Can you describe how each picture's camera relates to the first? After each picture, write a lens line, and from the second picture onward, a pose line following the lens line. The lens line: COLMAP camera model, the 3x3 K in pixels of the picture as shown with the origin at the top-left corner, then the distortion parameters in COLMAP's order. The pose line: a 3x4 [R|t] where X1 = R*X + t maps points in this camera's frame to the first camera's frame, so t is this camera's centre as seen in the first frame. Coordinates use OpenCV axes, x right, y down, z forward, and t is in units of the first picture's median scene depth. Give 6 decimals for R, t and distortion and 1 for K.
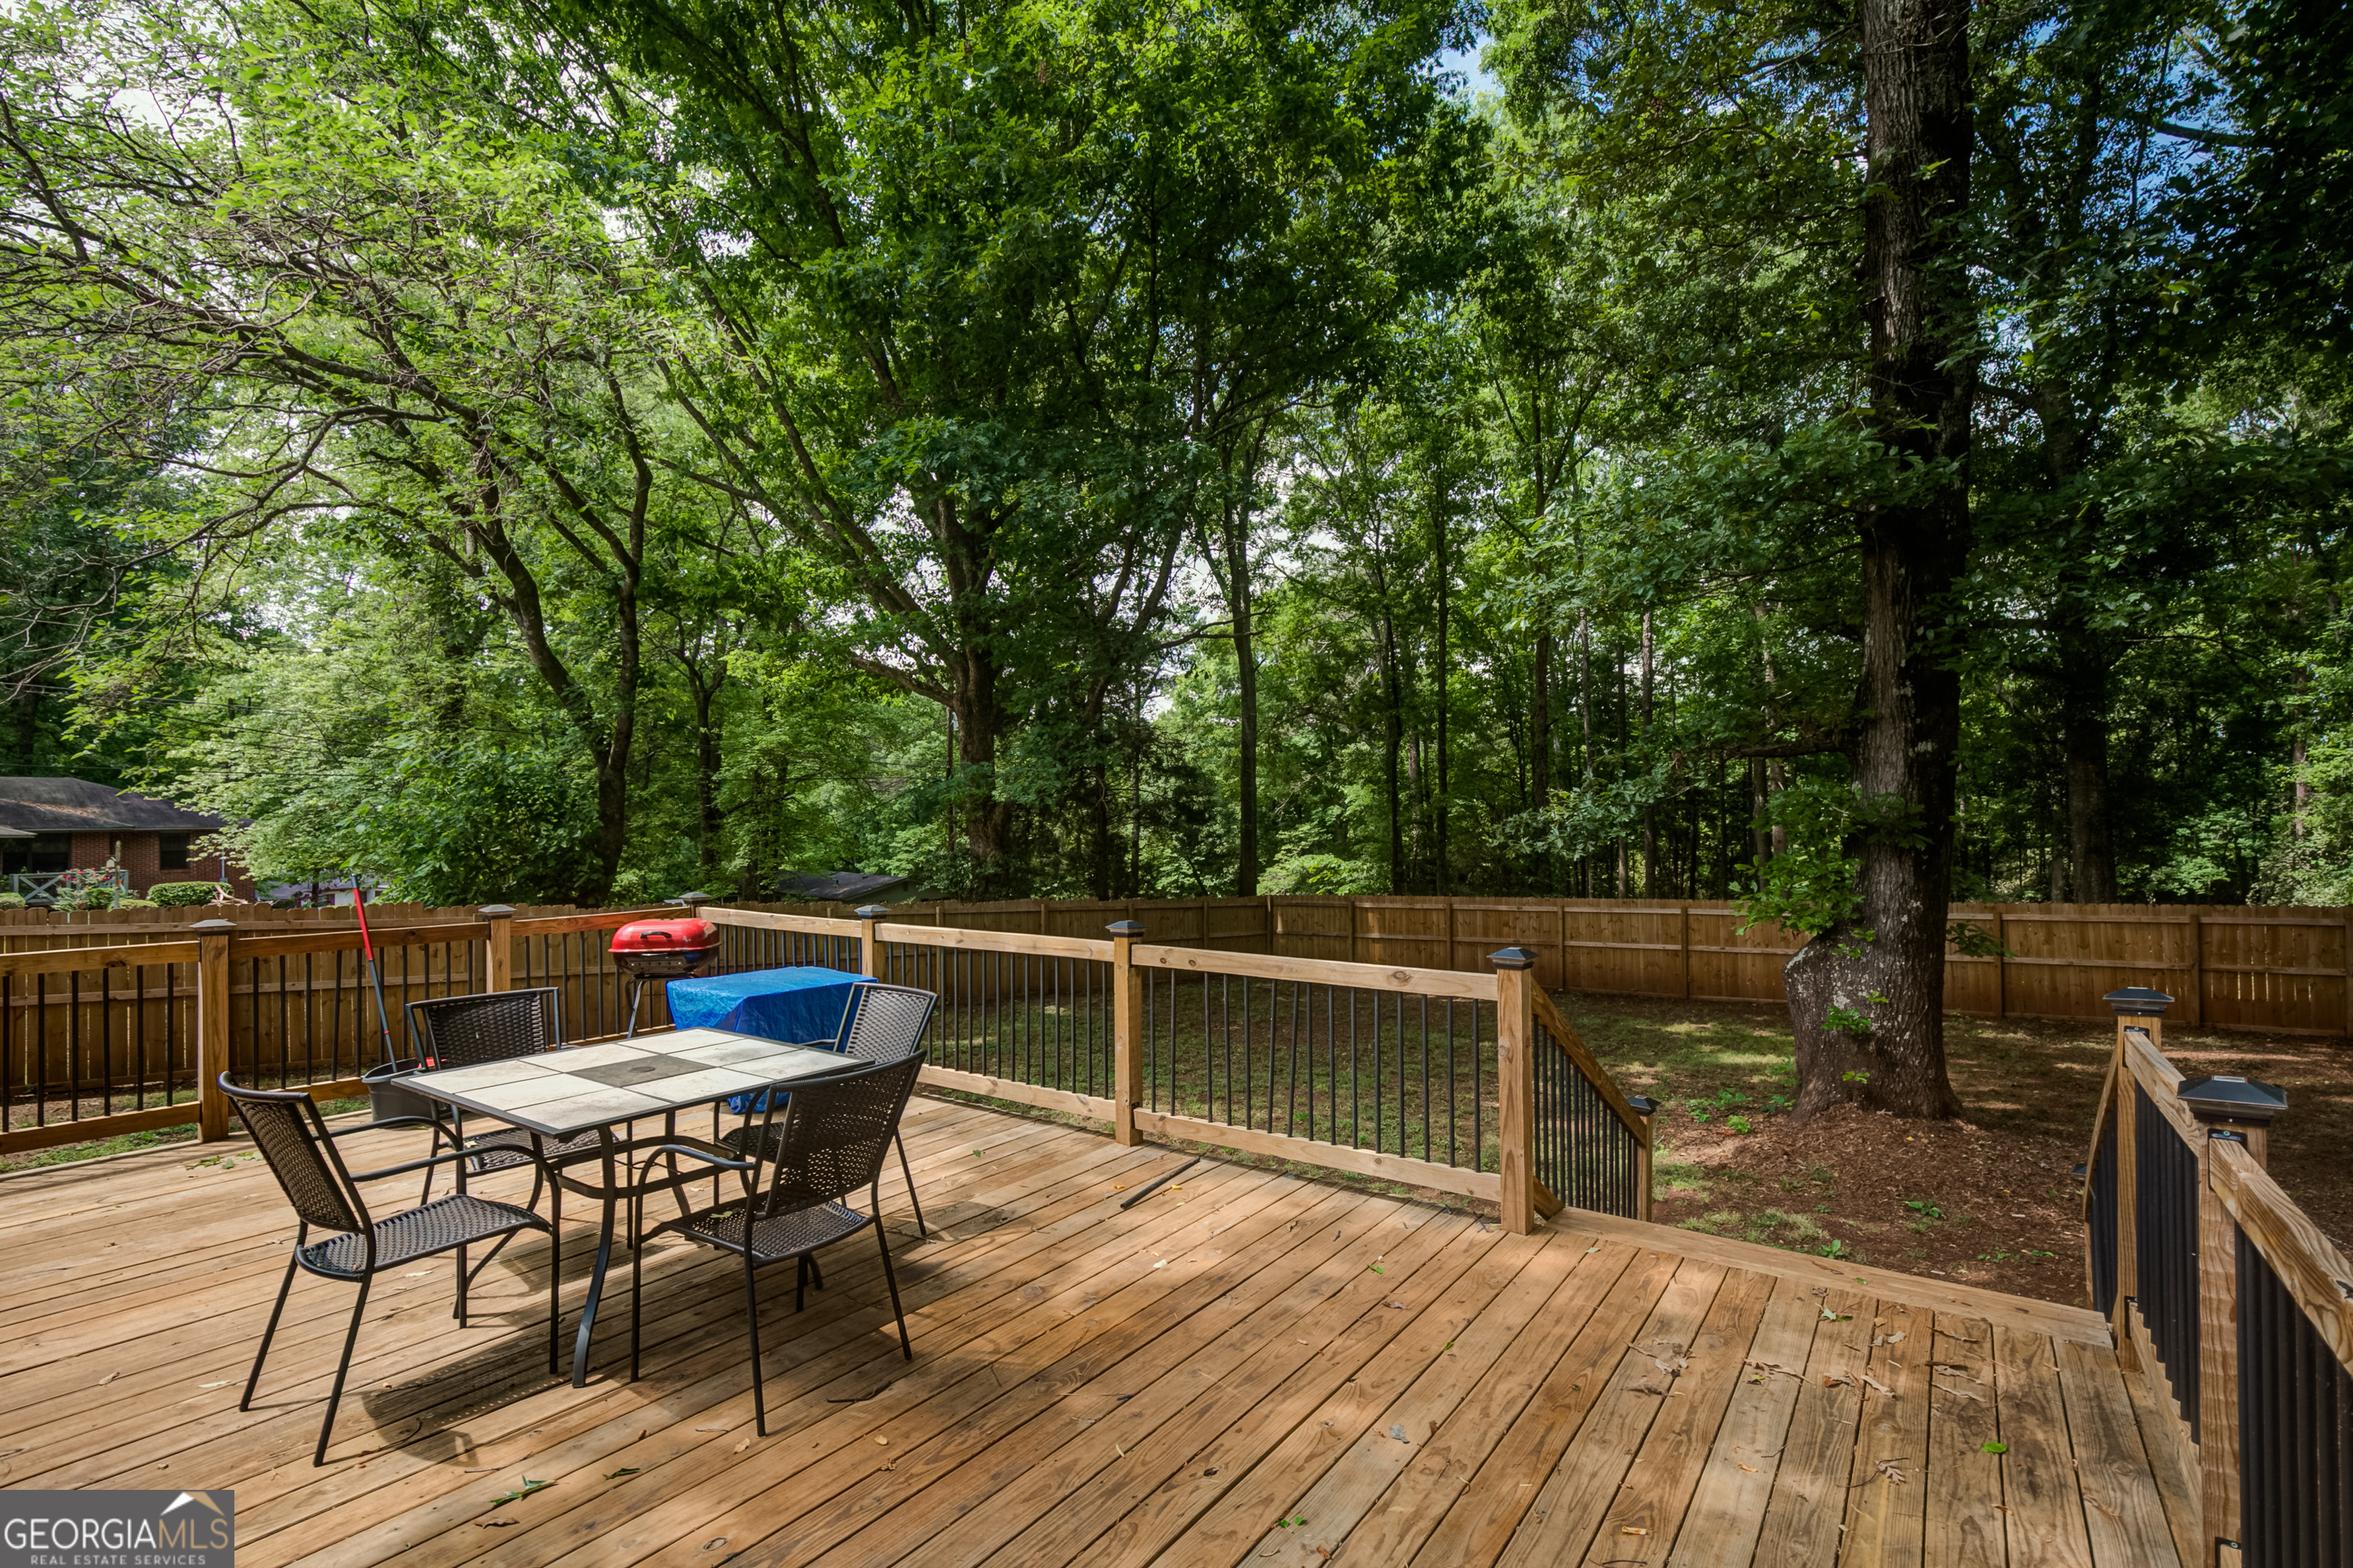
lens RADIAL K [[1084.4, 0, 1222.2], [0, 1084.4, 805.0], [0, 0, 1]] dist [0.002995, -0.001894]
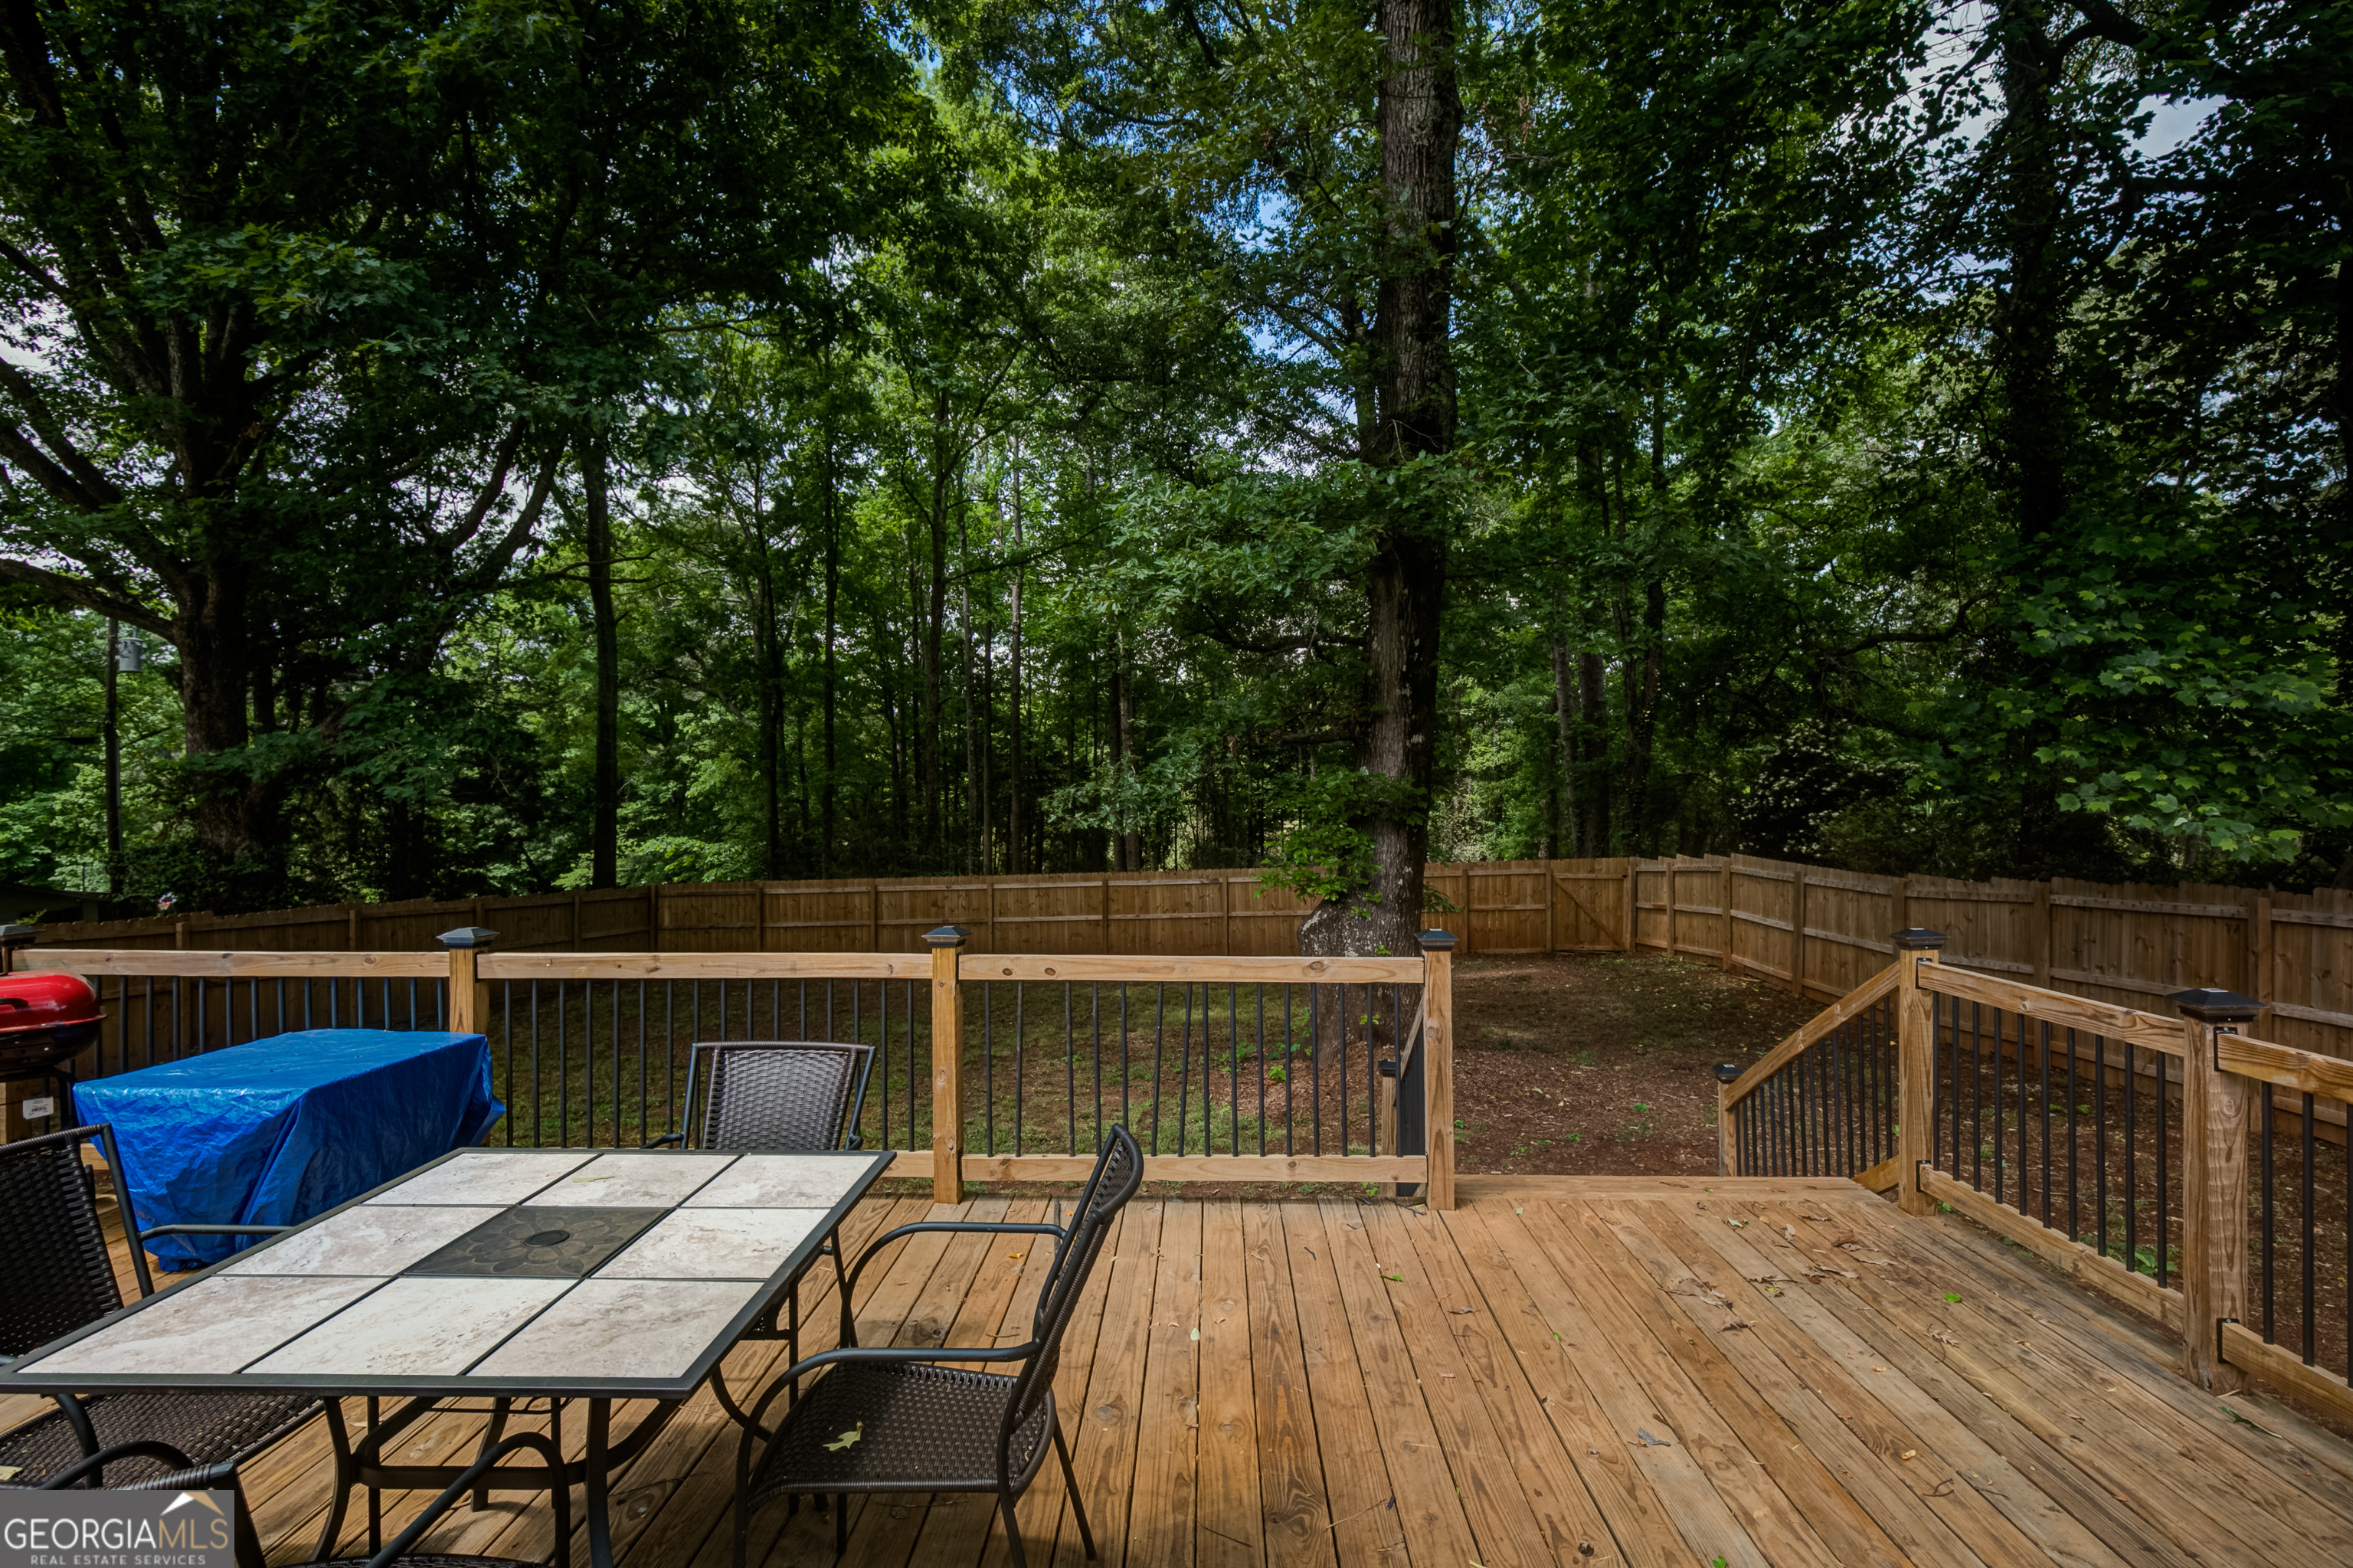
lens RADIAL K [[1084.4, 0, 1204.0], [0, 1084.4, 788.9], [0, 0, 1]] dist [0.002995, -0.001894]
pose [[0.835491, 0.004392, 0.549486, -0.084848], [-0.007830, 0.999962, 0.003913, -0.000187], [-0.549448, -0.007572, 0.835493, 0.049734]]
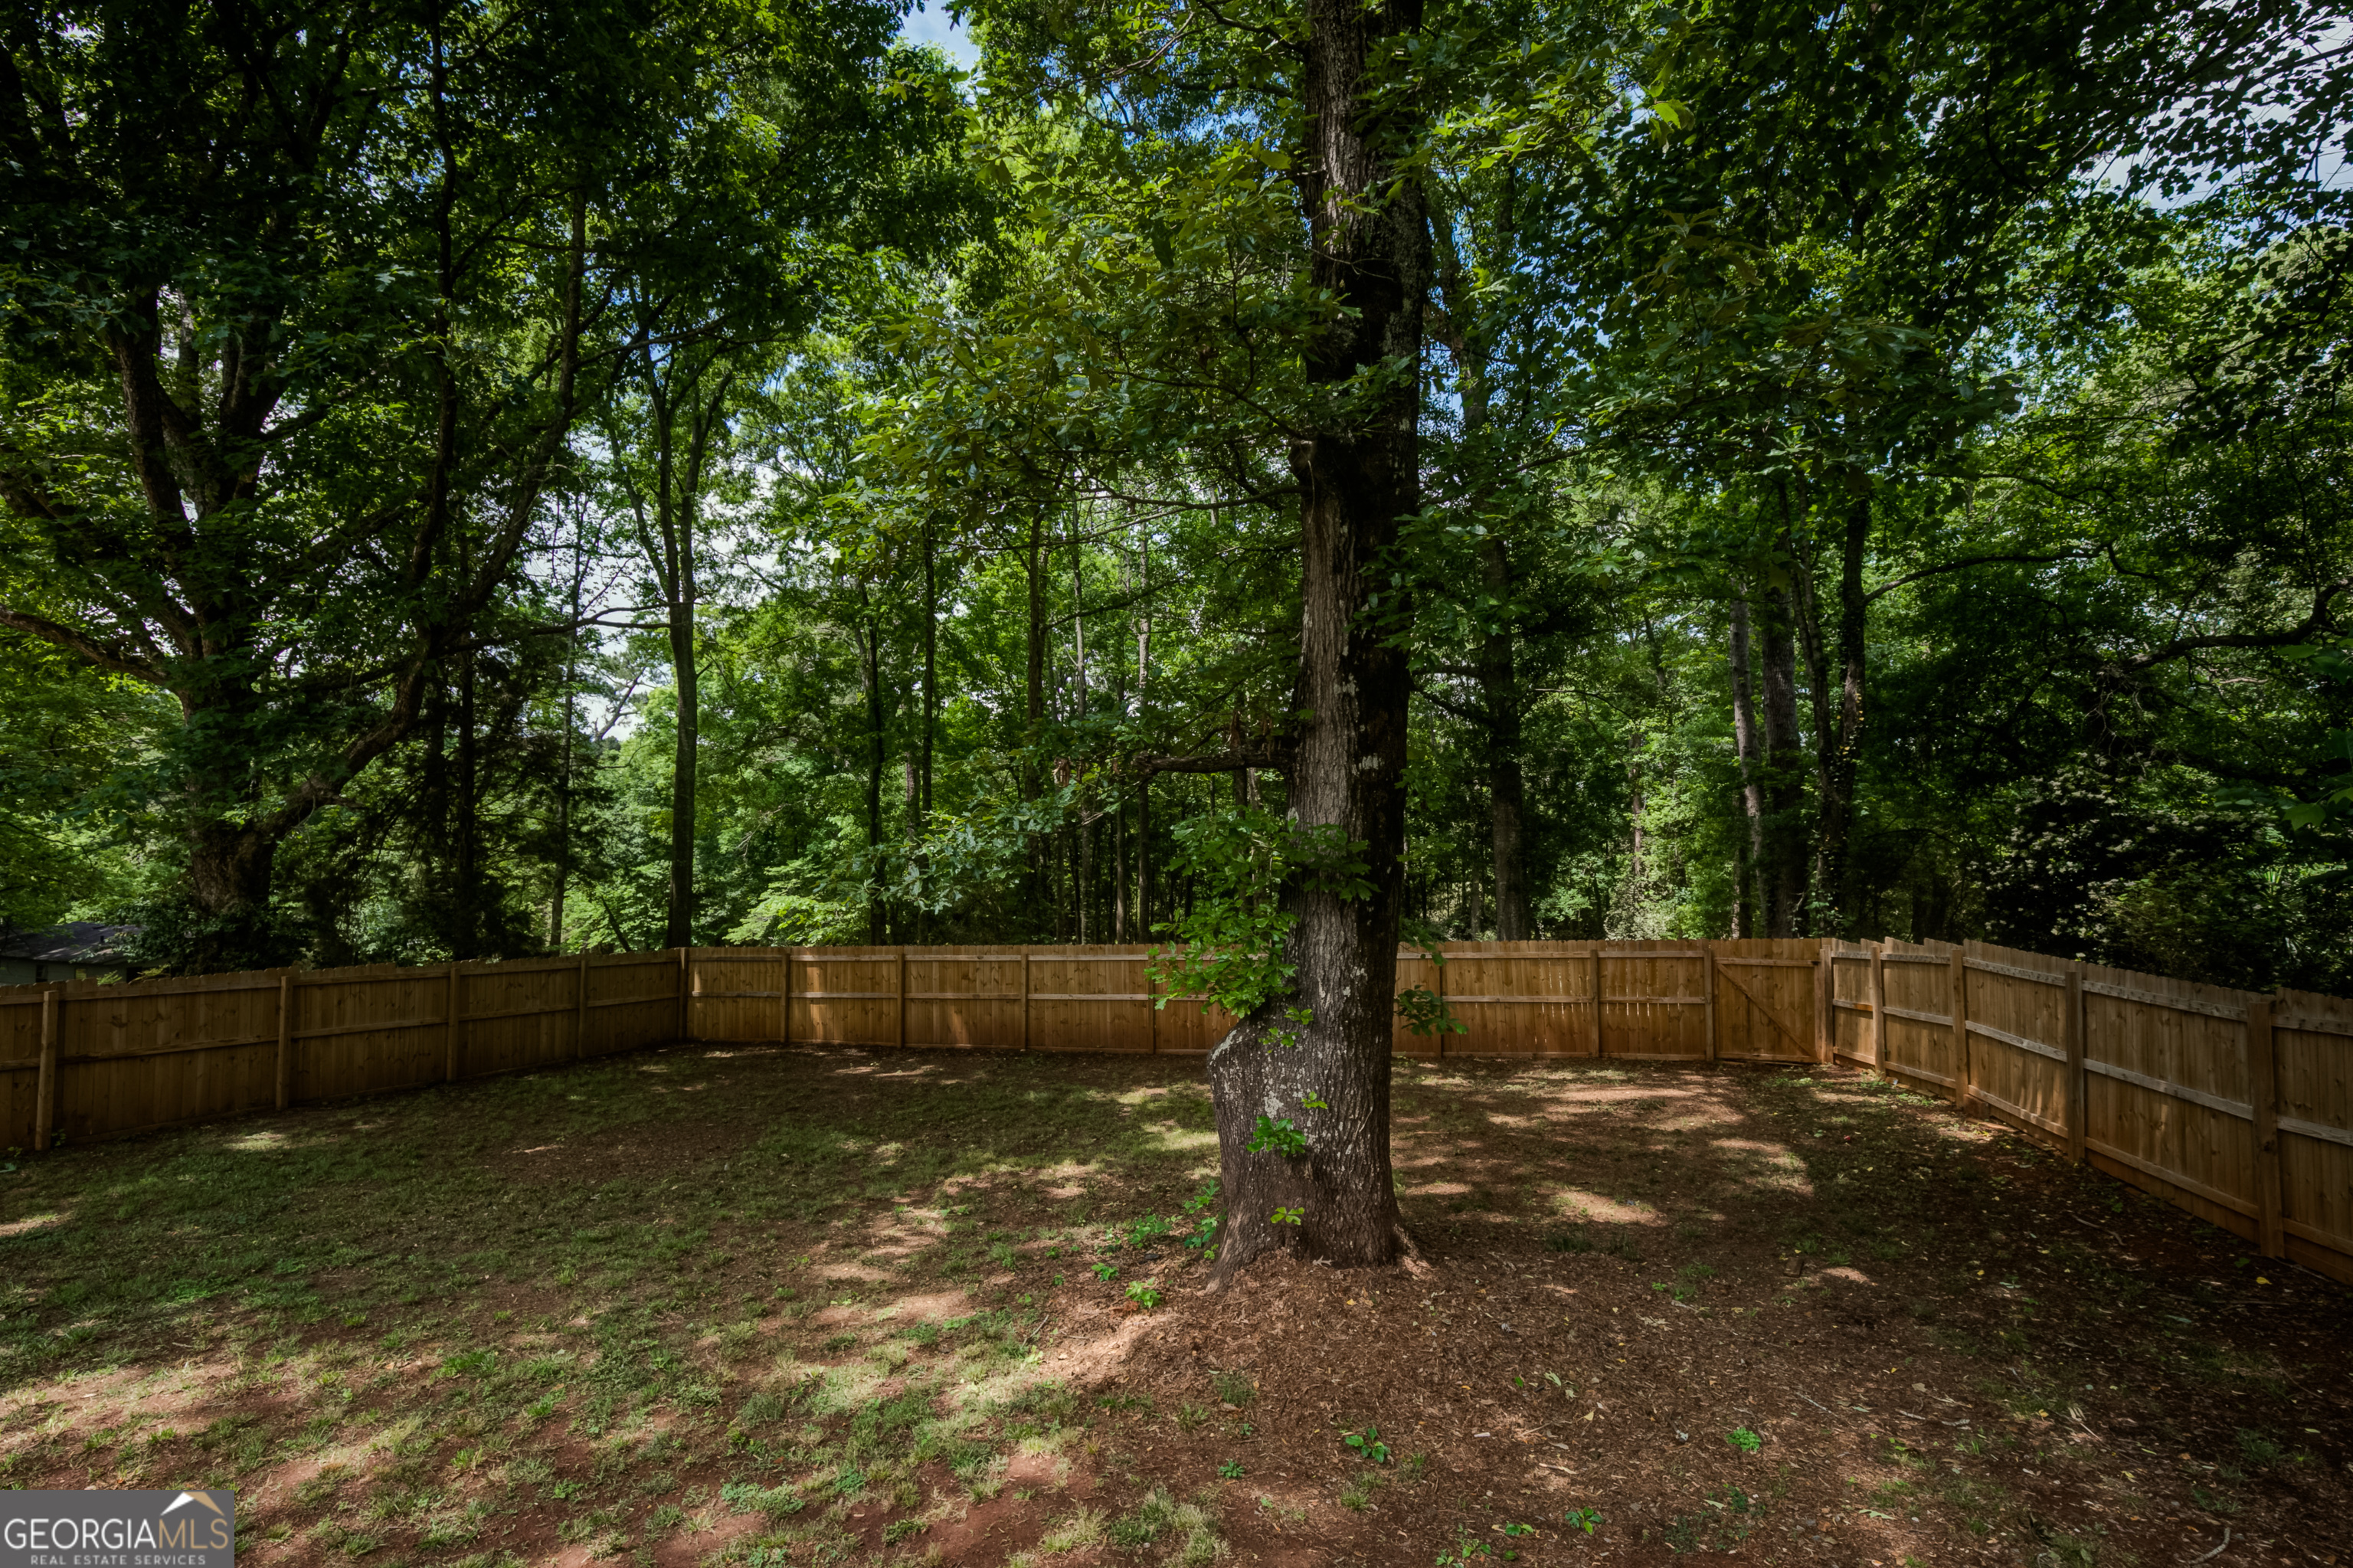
lens RADIAL K [[1084.4, 0, 1178.9], [0, 1084.4, 795.2], [0, 0, 1]] dist [0.002995, -0.001894]
pose [[0.923831, 0.025486, 0.381952, 0.094365], [-0.009463, 0.998997, -0.043770, 0.001326], [-0.382684, 0.036821, 0.923145, 0.141618]]
